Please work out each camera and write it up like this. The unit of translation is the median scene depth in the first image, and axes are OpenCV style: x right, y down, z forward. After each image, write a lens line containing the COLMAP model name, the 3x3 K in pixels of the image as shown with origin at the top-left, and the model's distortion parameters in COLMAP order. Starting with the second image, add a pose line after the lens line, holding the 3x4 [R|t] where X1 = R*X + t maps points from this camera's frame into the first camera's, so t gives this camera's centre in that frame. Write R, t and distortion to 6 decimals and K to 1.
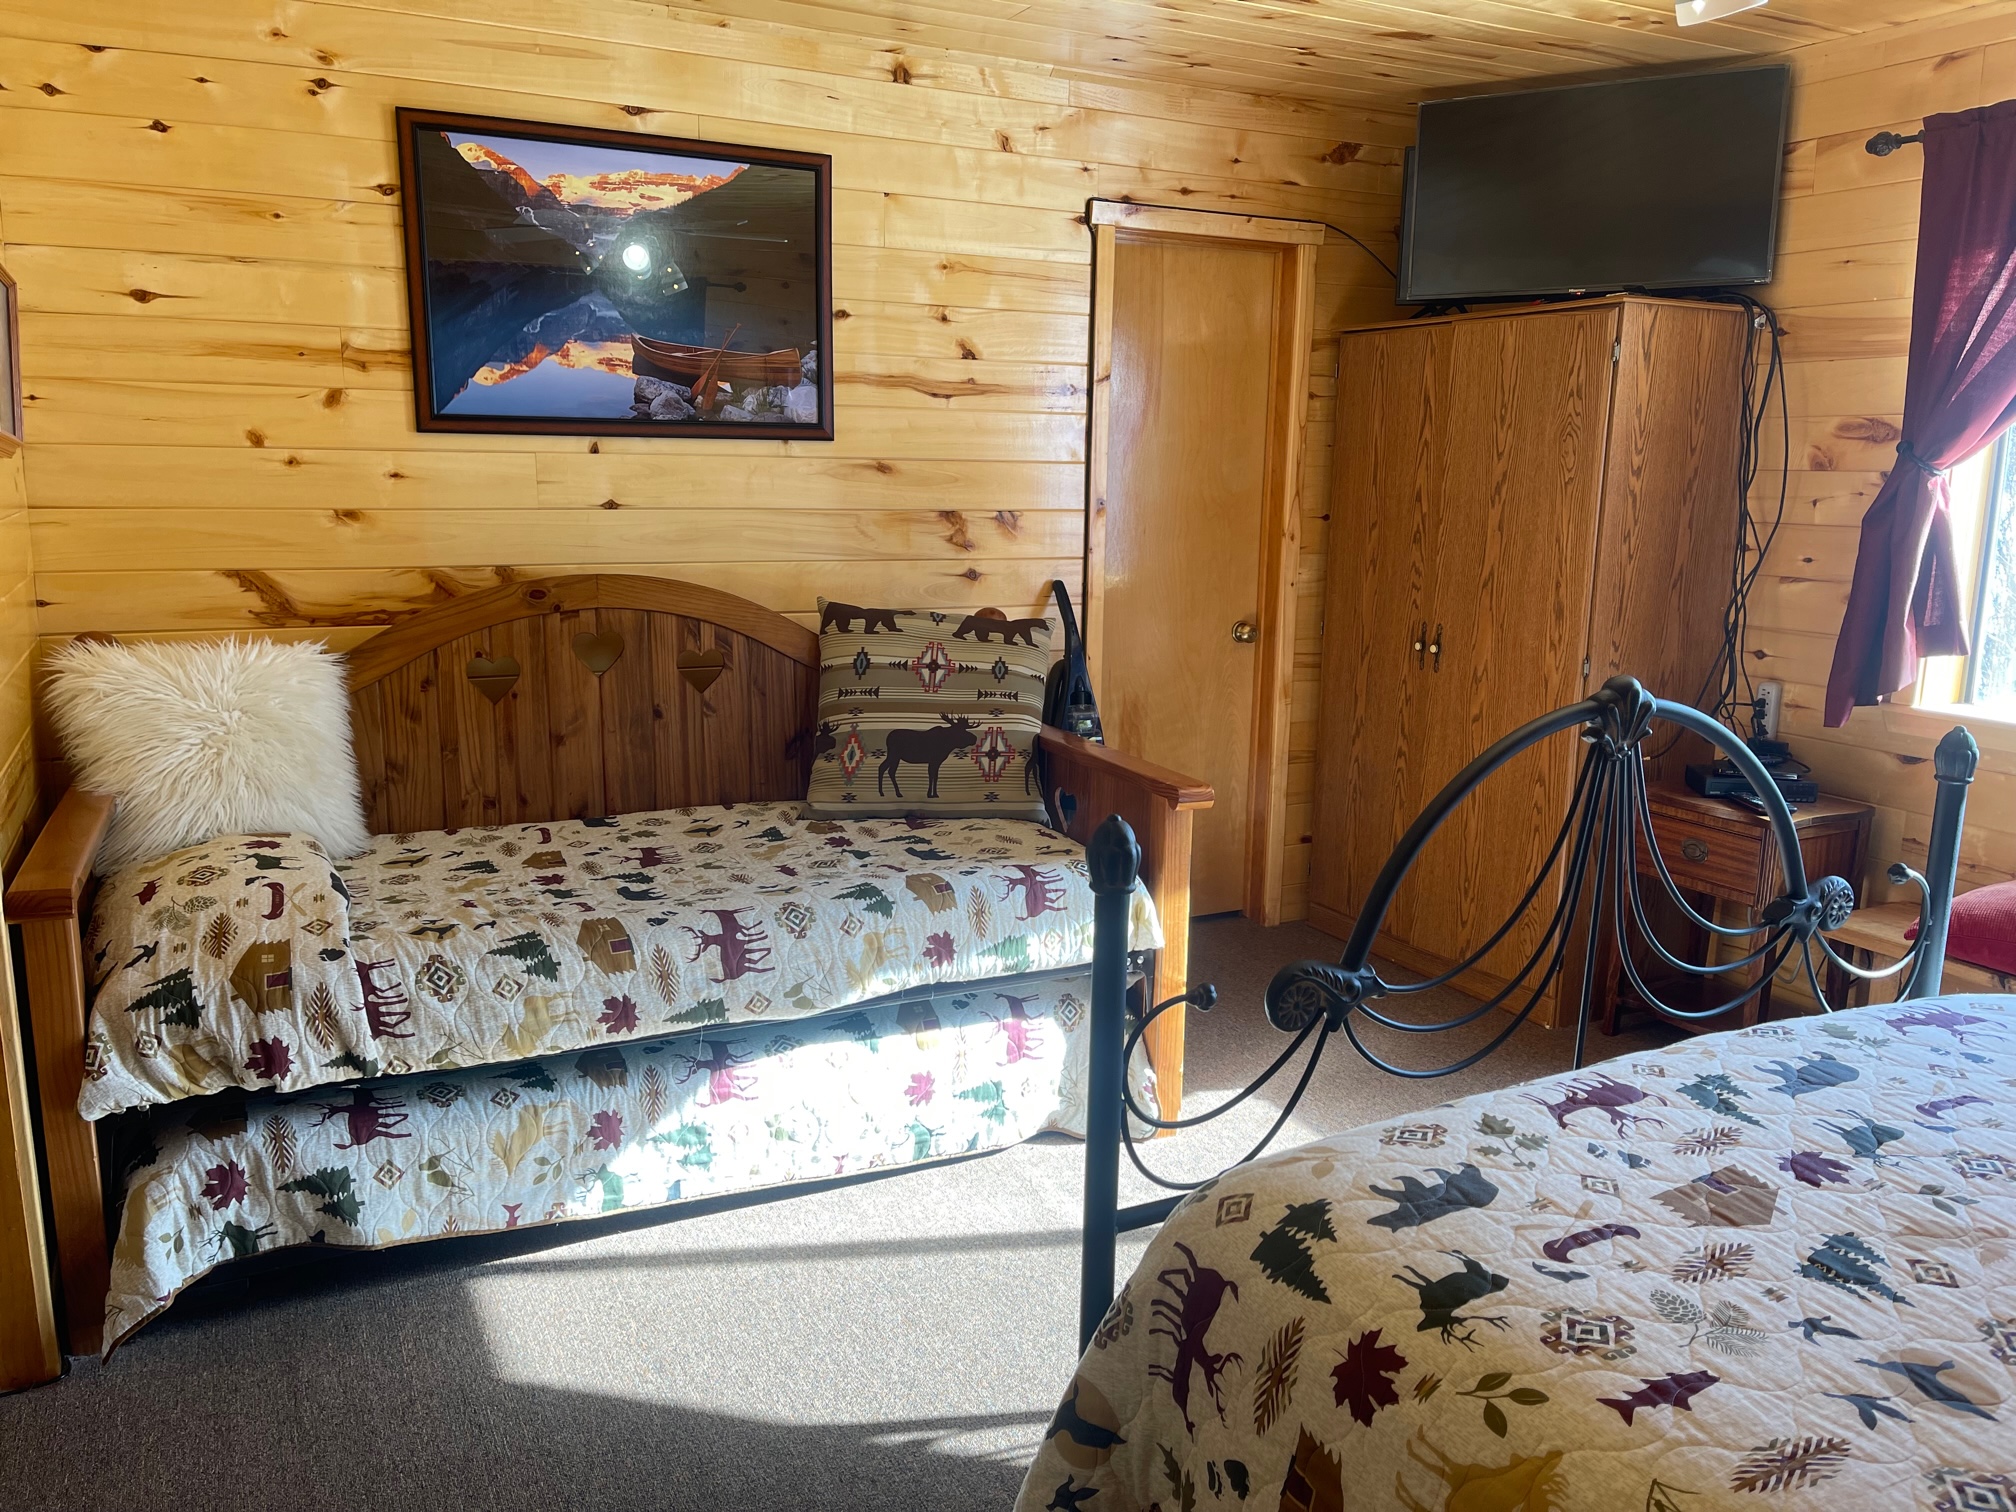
lens RADIAL K [[1520.3, 0, 1028.4], [0, 1520.3, 753.6], [0, 0, 1]] dist [0.076995, -0.098286]
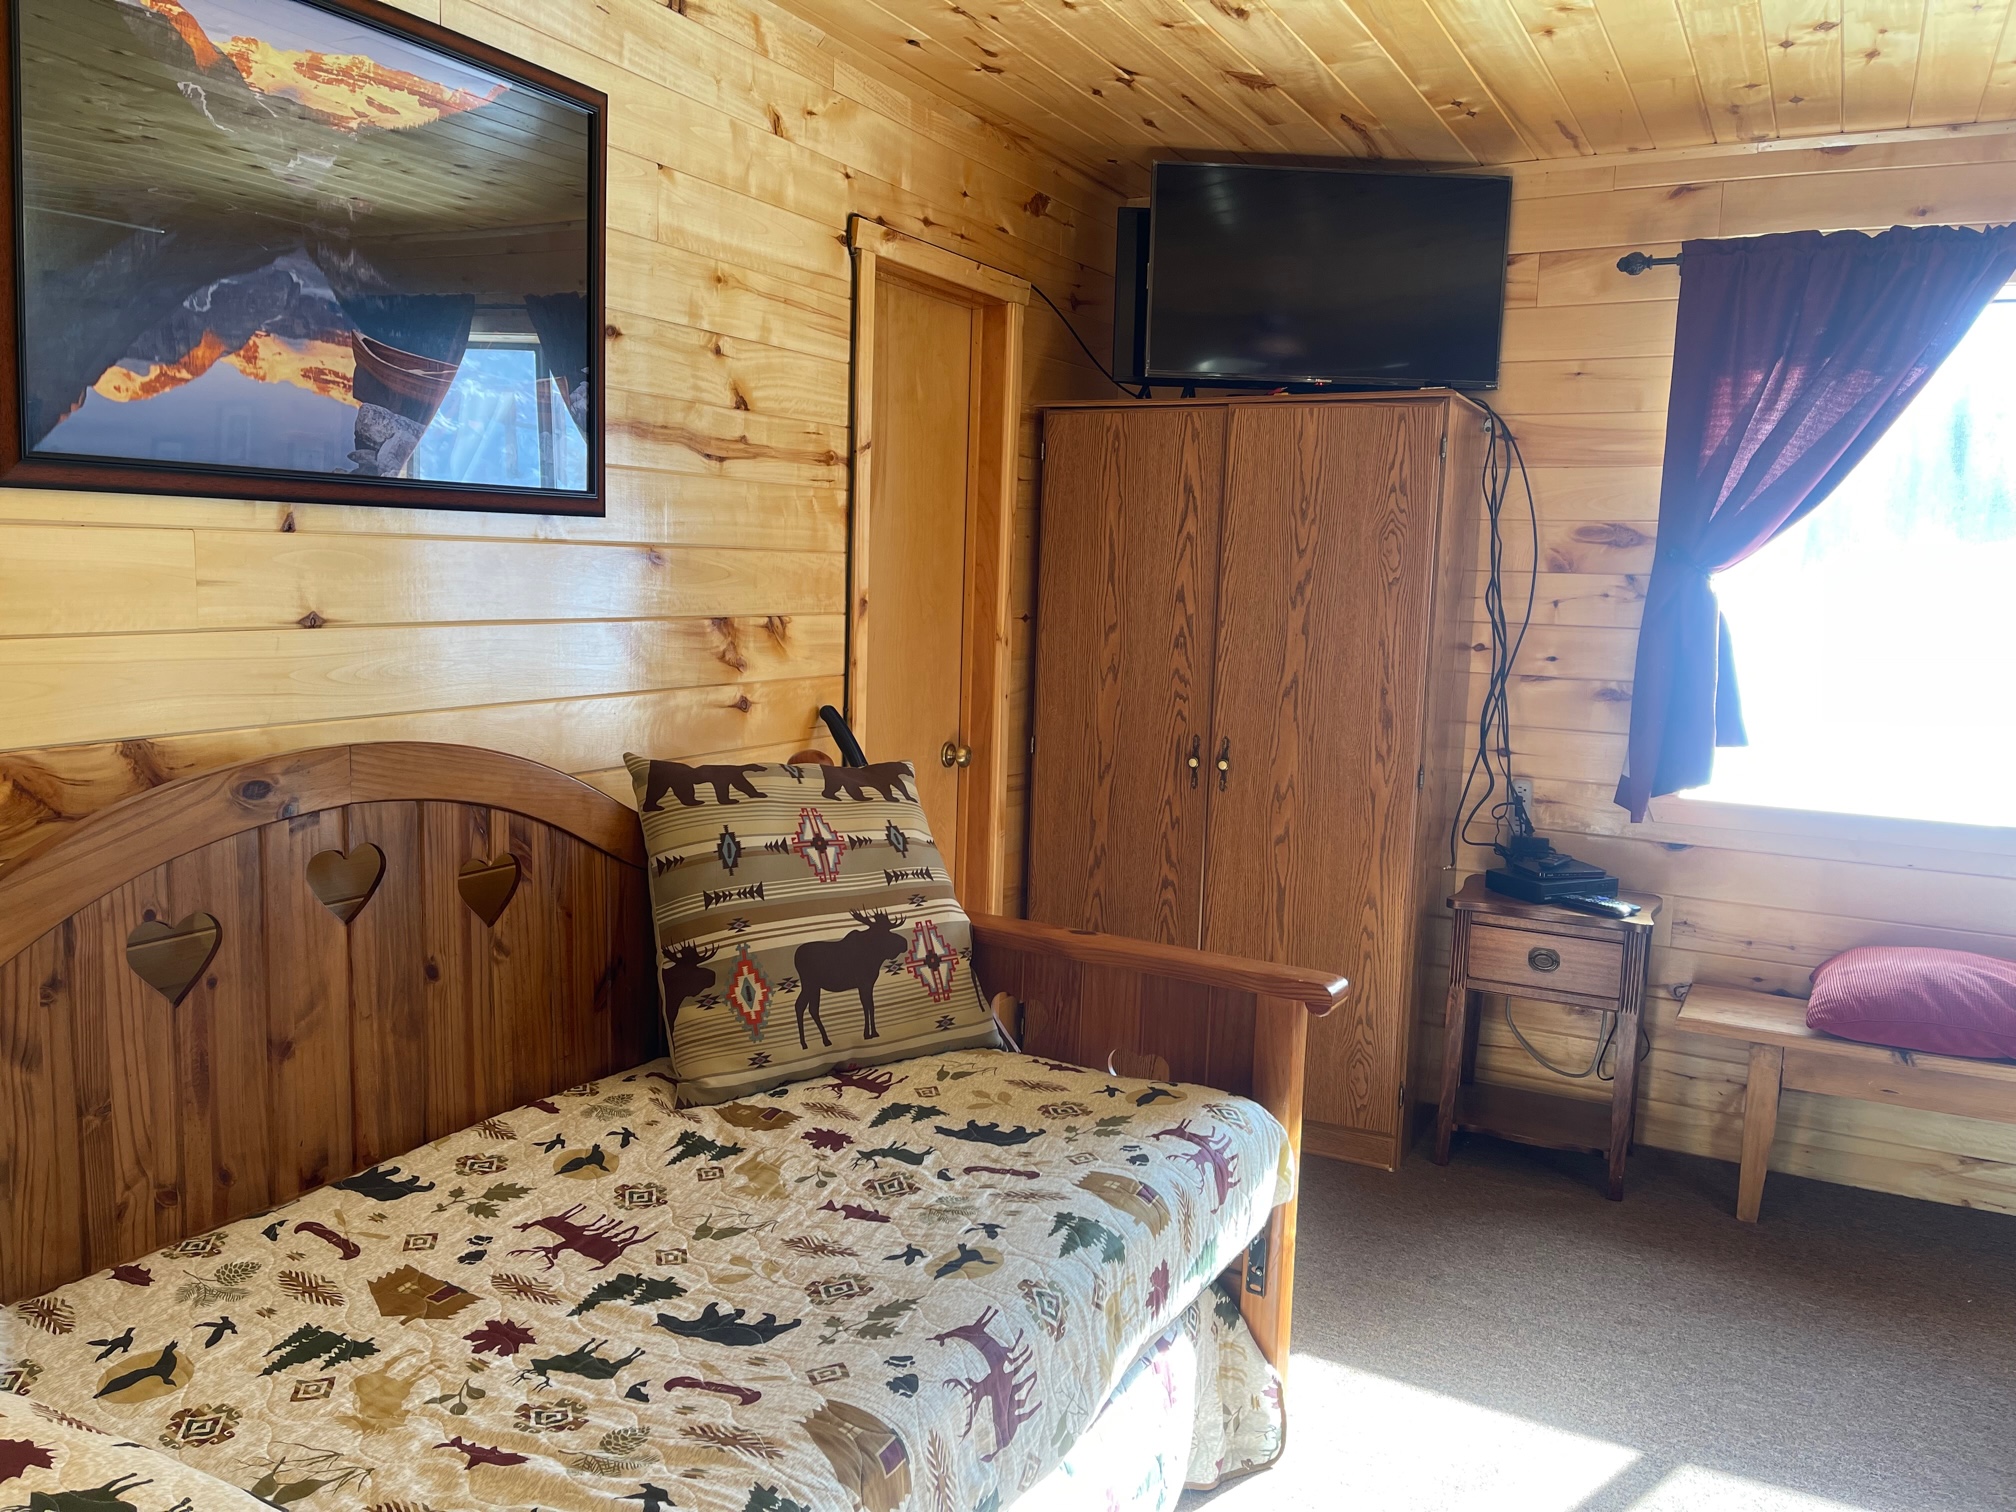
lens RADIAL K [[1520.3, 0, 997.1], [0, 1520.3, 743.5], [0, 0, 1]] dist [0.076995, -0.098286]
pose [[0.824541, -0.058568, 0.562762, -0.394655], [0.089806, 0.995566, -0.027971, -0.078544], [-0.558629, 0.073603, 0.826145, 0.389562]]
